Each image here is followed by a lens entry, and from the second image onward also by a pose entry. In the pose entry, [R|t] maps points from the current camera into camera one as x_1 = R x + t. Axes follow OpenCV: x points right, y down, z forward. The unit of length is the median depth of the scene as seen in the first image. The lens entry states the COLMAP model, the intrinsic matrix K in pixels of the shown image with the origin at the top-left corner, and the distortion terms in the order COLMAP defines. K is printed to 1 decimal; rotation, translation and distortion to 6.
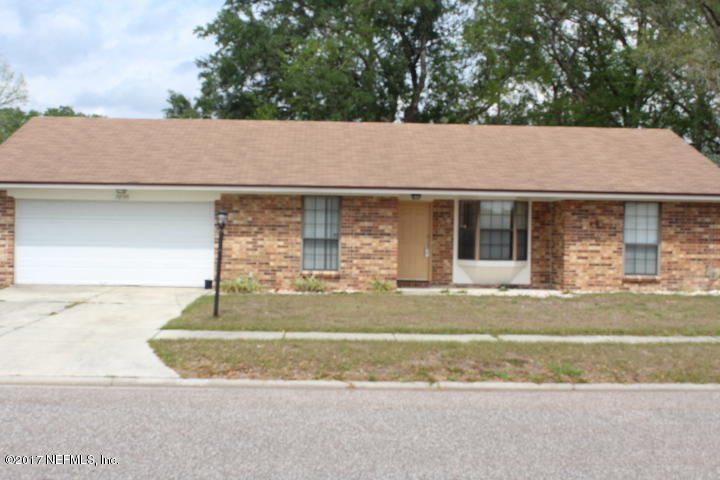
lens RADIAL K [[827.6, 0, 360.0], [0, 827.6, 240.0], [0, 0, 1]] dist [-0.058629, 0.051147]
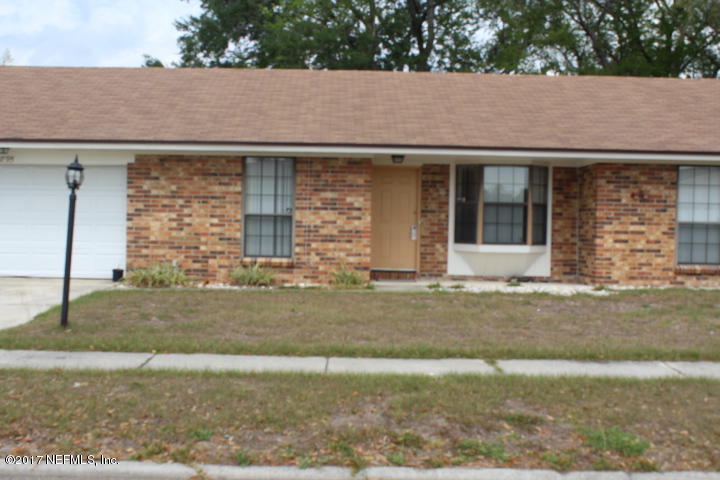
lens RADIAL K [[827.6, 0, 360.0], [0, 827.6, 240.0], [0, 0, 1]] dist [-0.058629, 0.051147]
pose [[0.999690, 0.002326, -0.024773, 0.053386], [-0.001997, 0.999910, 0.013298, 0.011088], [0.024802, -0.013245, 0.999605, 0.253247]]
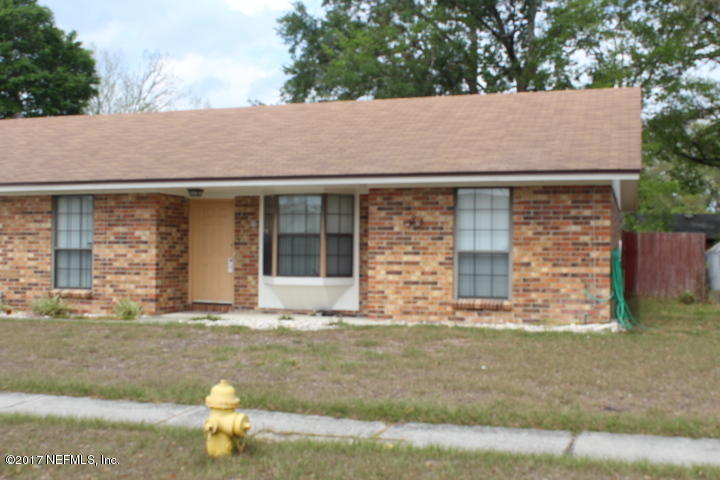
lens RADIAL K [[827.6, 0, 360.0], [0, 827.6, 240.0], [0, 0, 1]] dist [-0.058629, 0.051147]
pose [[0.941601, -0.015359, -0.336381, 0.474990], [0.005915, 0.999559, -0.029083, 0.014313], [0.336680, 0.025395, 0.941277, 0.343710]]
